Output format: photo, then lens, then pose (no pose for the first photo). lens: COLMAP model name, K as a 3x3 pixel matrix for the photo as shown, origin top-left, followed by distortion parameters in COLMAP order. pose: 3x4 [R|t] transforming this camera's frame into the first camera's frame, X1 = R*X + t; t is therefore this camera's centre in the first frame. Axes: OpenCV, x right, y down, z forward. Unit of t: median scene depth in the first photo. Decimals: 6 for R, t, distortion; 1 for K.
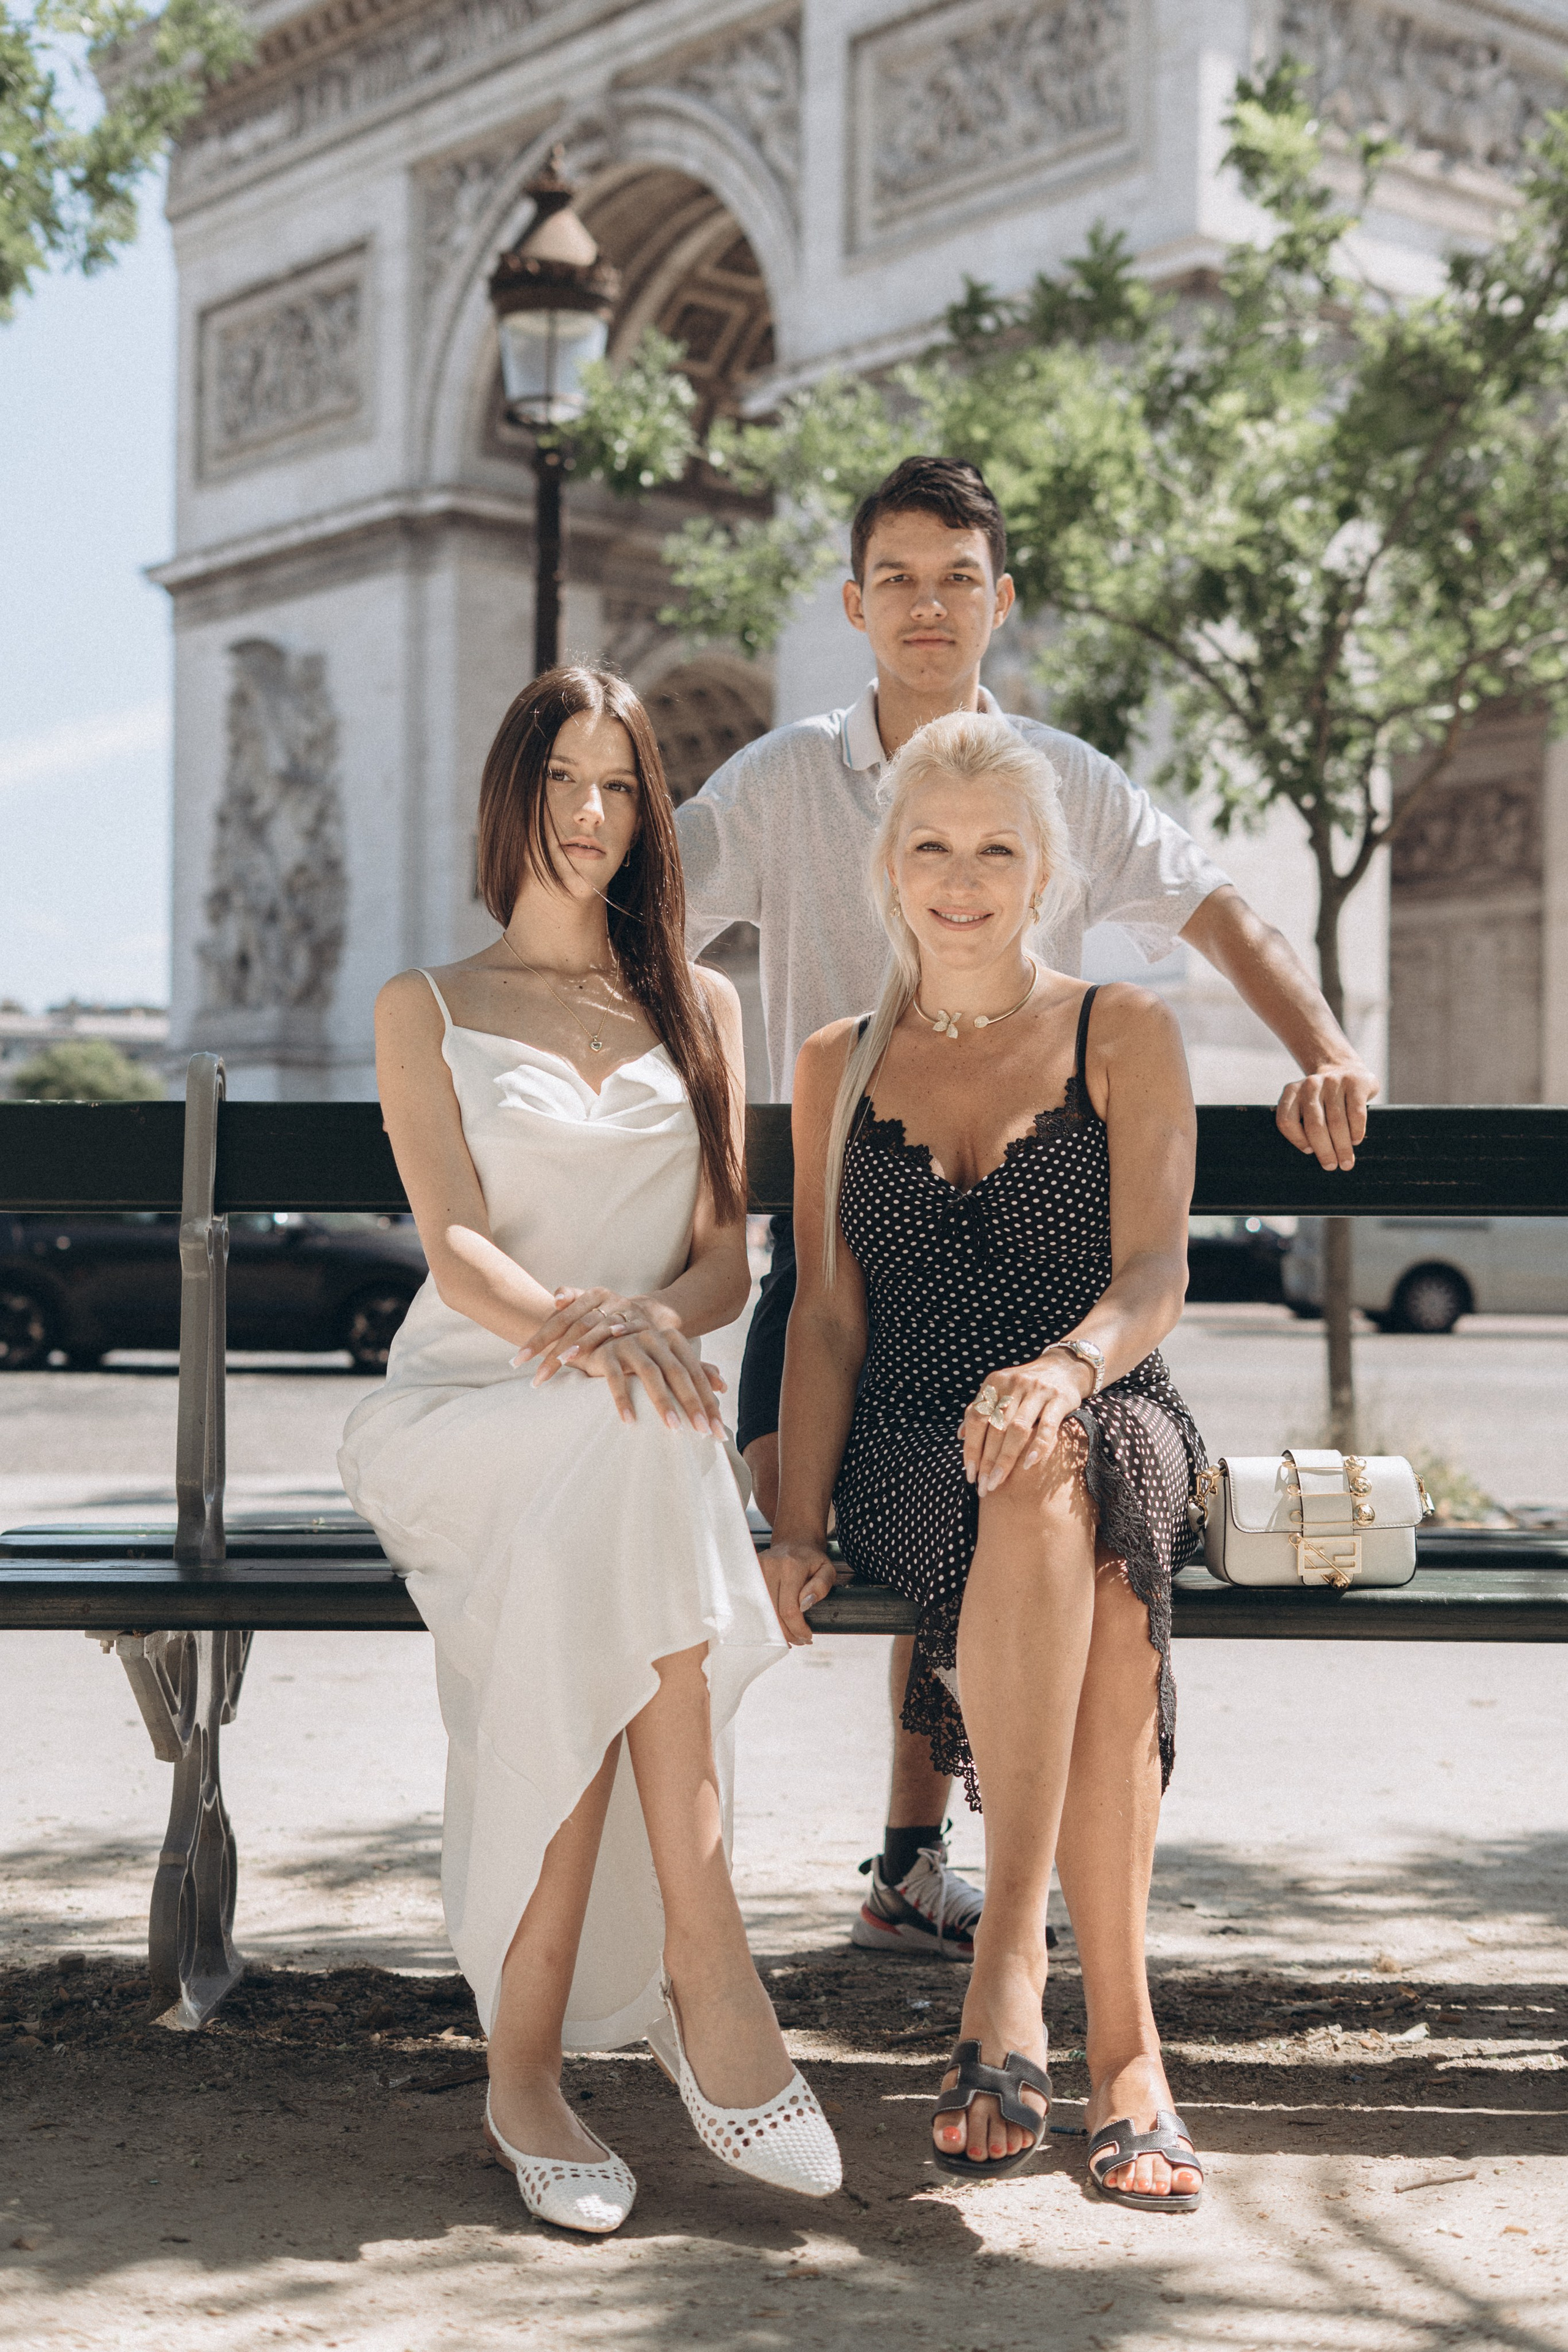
lens RADIAL K [[3327.3, 0, 749.1], [0, 3327.3, 1171.8], [0, 0, 1]] dist [0.061862, 0.000000]
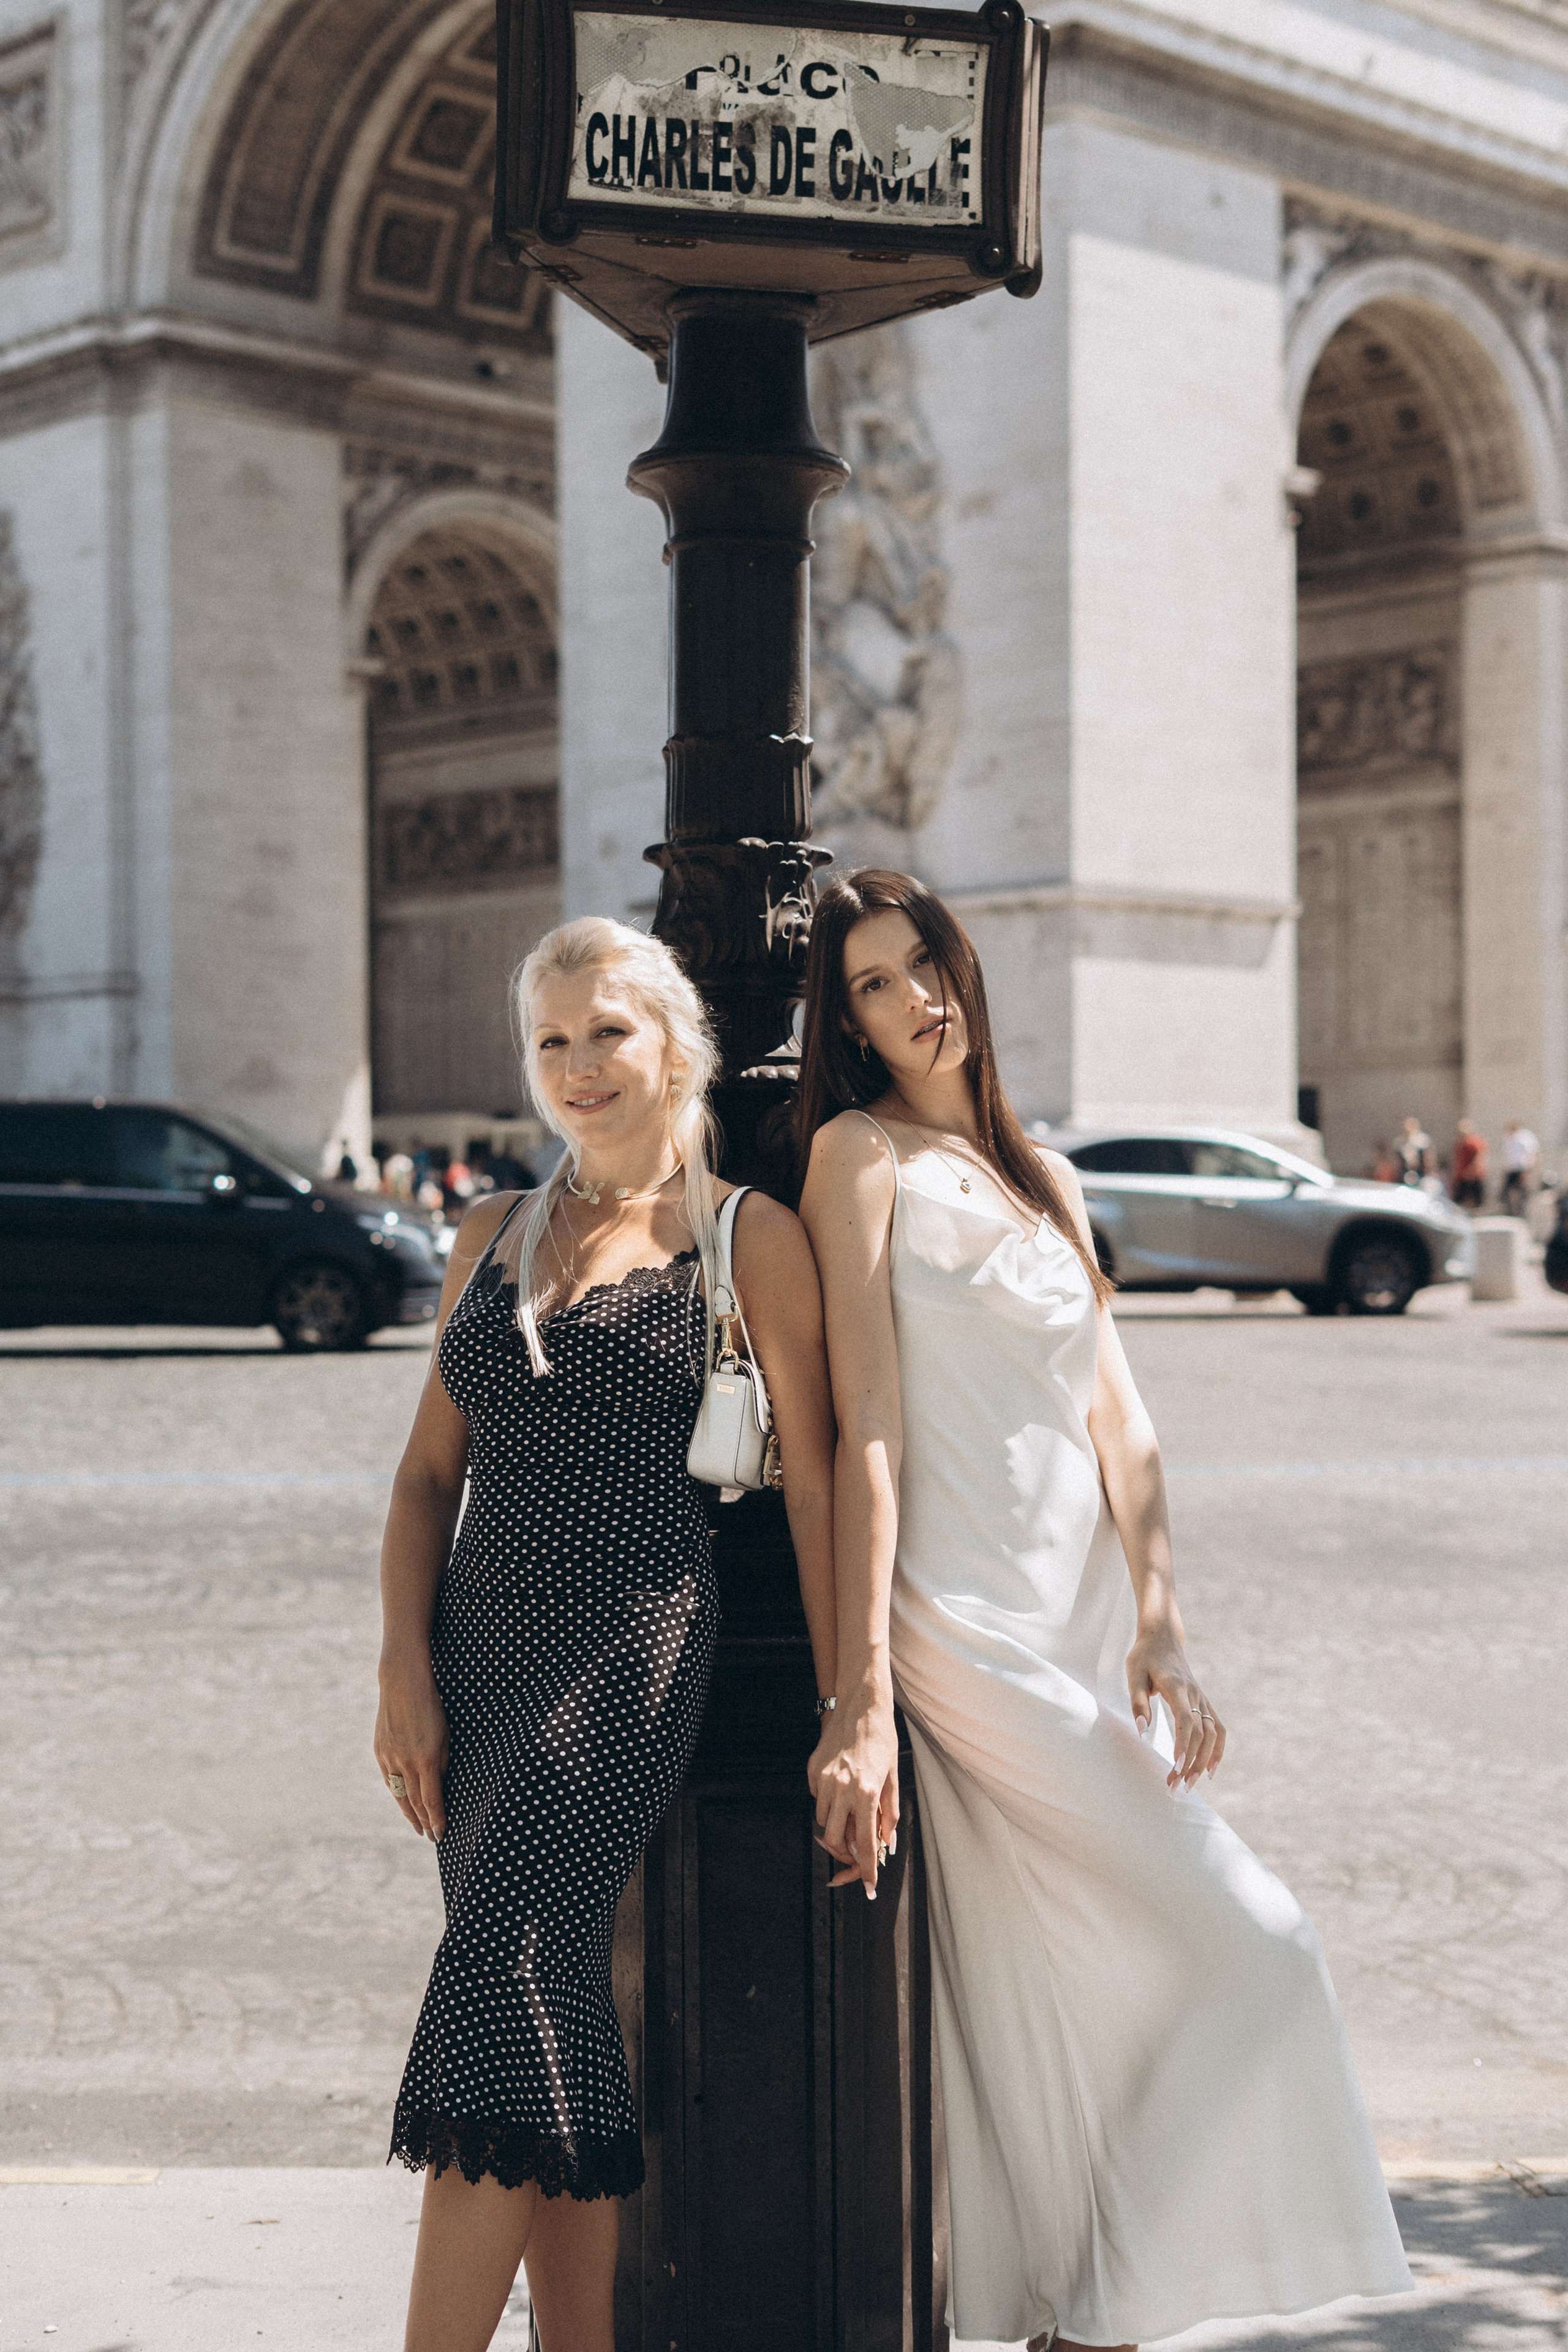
lens RADIAL K [[3513.3, 0, 766.5], [0, 3513.3, 1145.2], [0, 0, 1]] dist [0.049493, 0.000000]
pose [[0.996620, -0.015737, 0.080632, -0.012985], [0.014946, 0.999834, 0.010406, -0.002199], [-0.080783, -0.009166, 0.996690, 0.109442]]
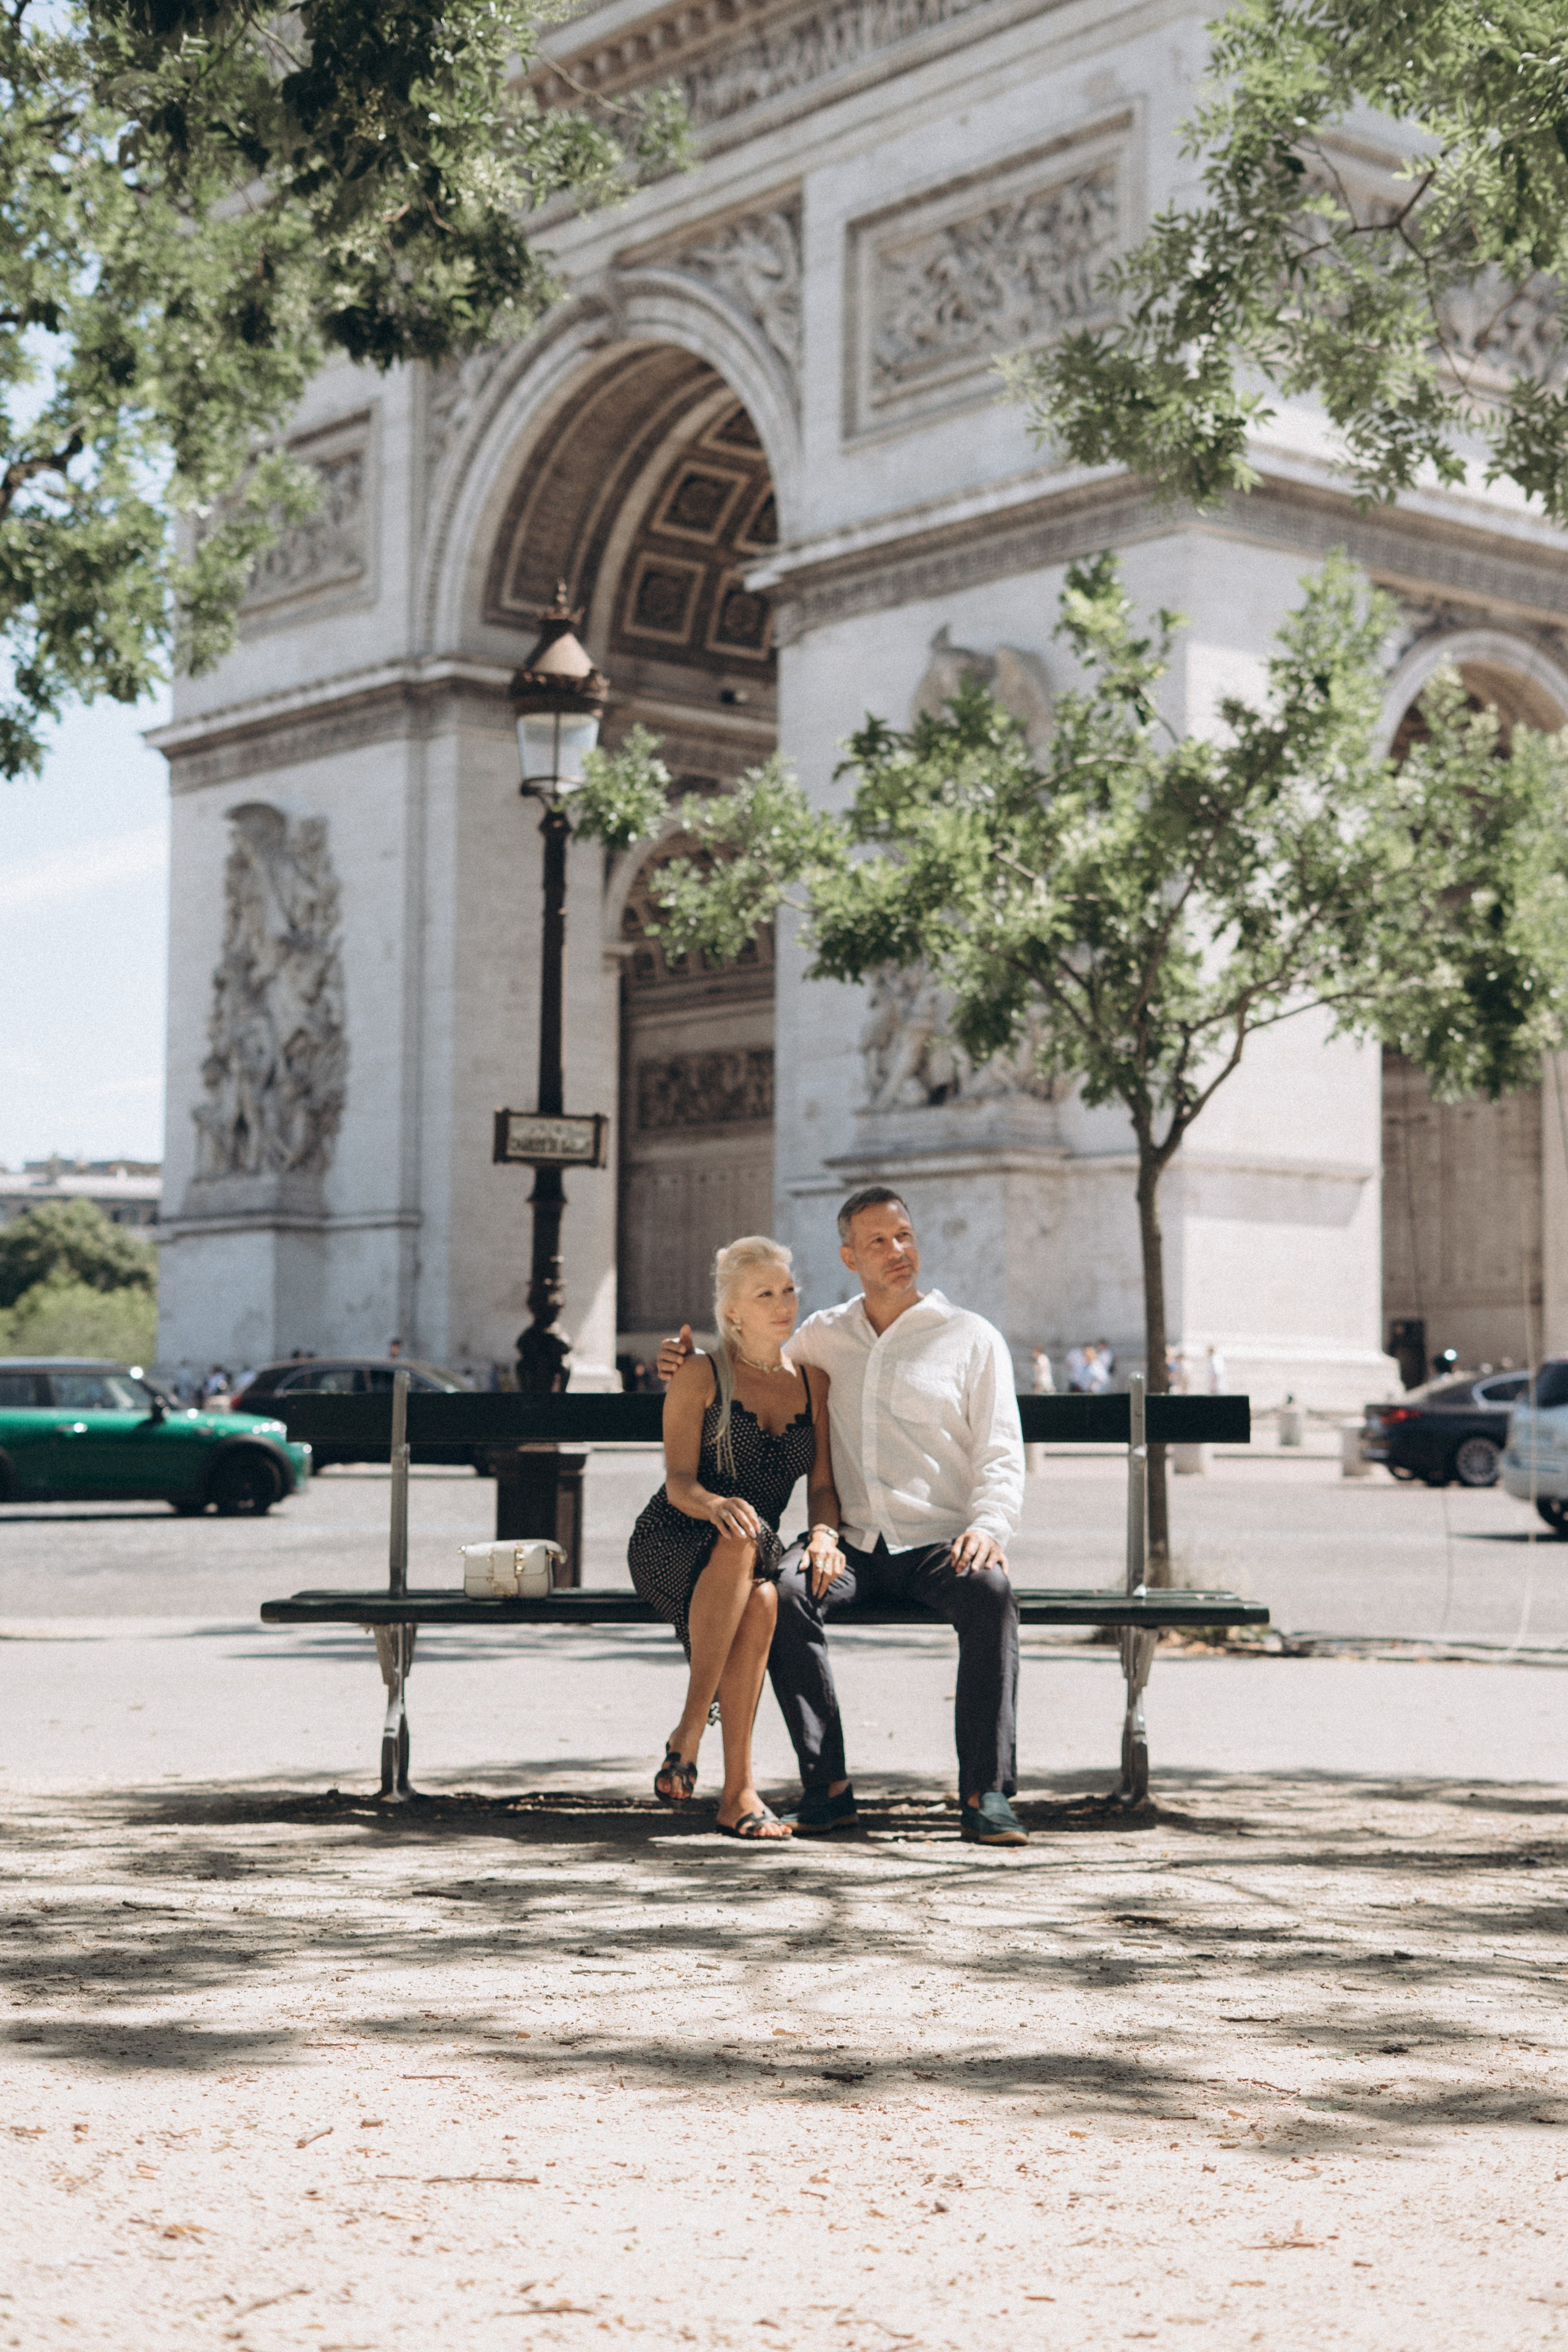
lens RADIAL K [[3513.3, 0, 770.1], [0, 3513.3, 1191.0], [0, 0, 1]] dist [0.049493, 0.000000]
pose [[0.999995, -0.000209, 0.003079, 0.002751], [0.000332, 0.999199, -0.040005, -0.002359], [-0.003068, 0.040006, 0.999195, -0.053808]]
